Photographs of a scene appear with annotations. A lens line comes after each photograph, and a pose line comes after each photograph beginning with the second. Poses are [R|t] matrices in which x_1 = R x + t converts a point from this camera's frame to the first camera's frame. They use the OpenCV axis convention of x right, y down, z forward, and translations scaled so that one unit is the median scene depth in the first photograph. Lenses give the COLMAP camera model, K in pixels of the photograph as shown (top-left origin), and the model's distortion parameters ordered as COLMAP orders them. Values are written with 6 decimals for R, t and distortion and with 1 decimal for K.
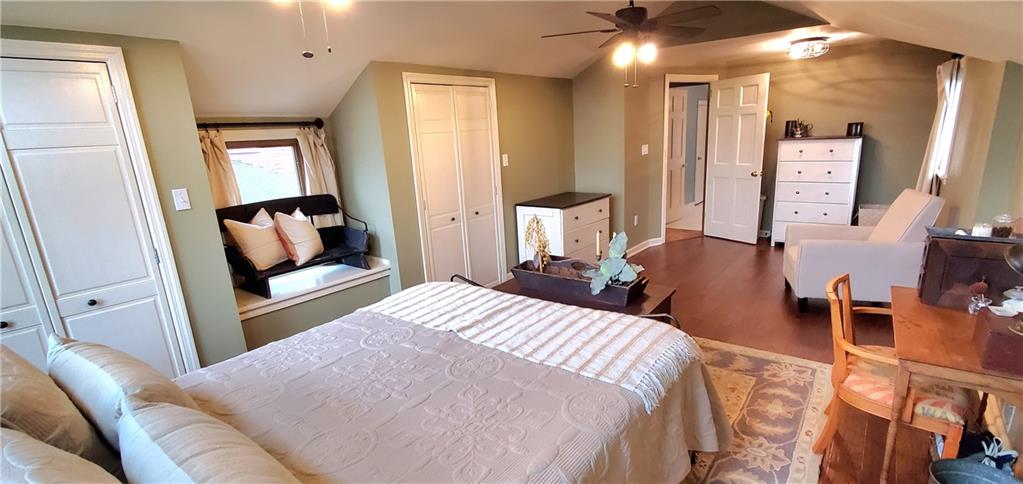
lens RADIAL K [[467.6, 0, 526.6], [0, 467.6, 254.0], [0, 0, 1]] dist [-0.001559, -0.000466]
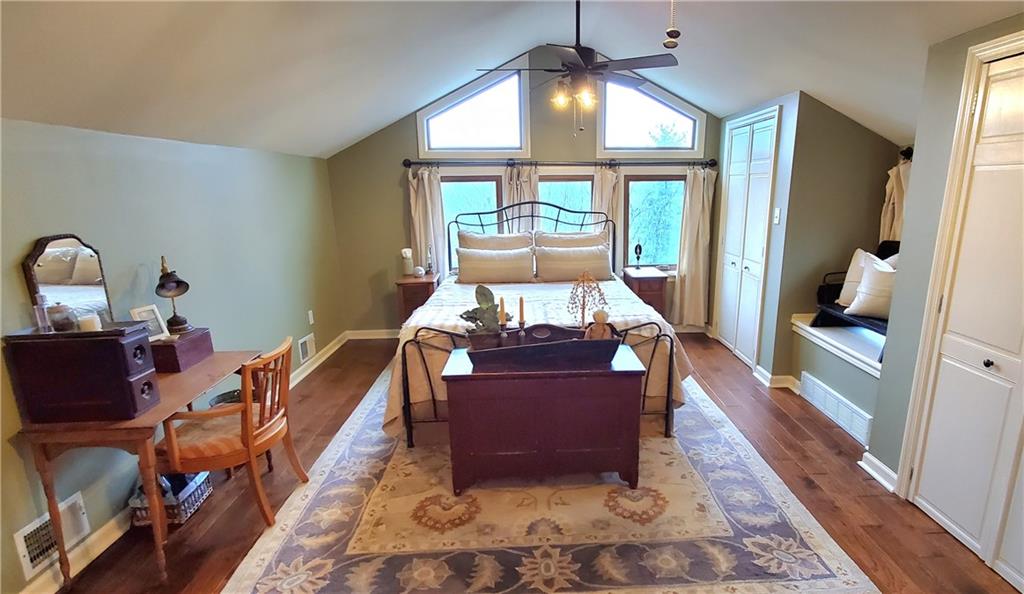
lens RADIAL K [[544.3, 0, 556.8], [0, 544.3, 321.2], [0, 0, 1]] dist [0.002396, -0.000868]
pose [[-0.760181, 0.210394, -0.614703, 0.548727], [-0.122493, 0.882738, 0.453617, -0.353264], [0.638060, 0.420128, -0.645269, 1.276841]]
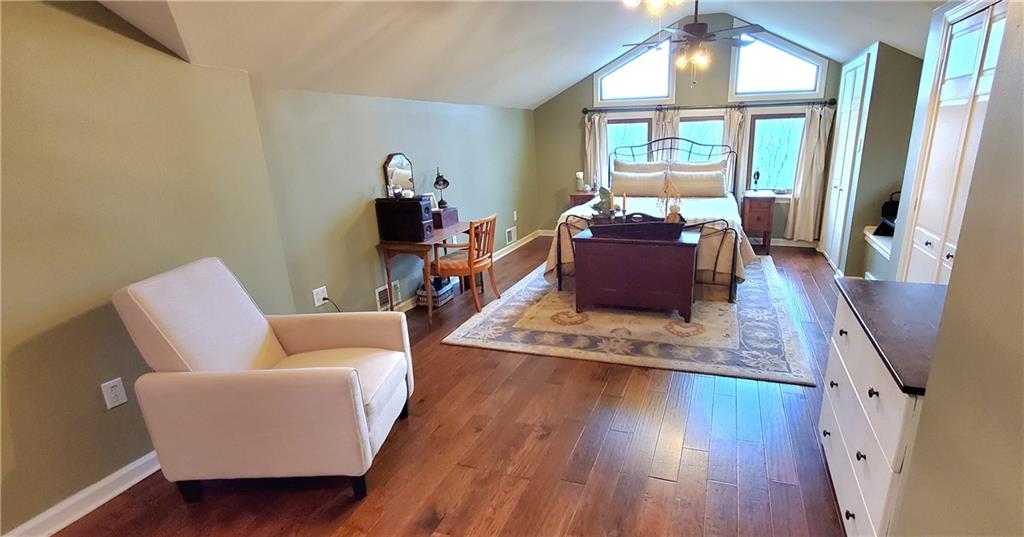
lens RADIAL K [[499.8, 0, 558.3], [0, 499.8, 283.0], [0, 0, 1]] dist [0.000855, -0.000115]
pose [[-0.944471, 0.162949, -0.285346, 0.604516], [-0.012107, 0.850535, 0.525779, -0.450295], [0.328372, 0.500037, -0.801333, 1.688338]]
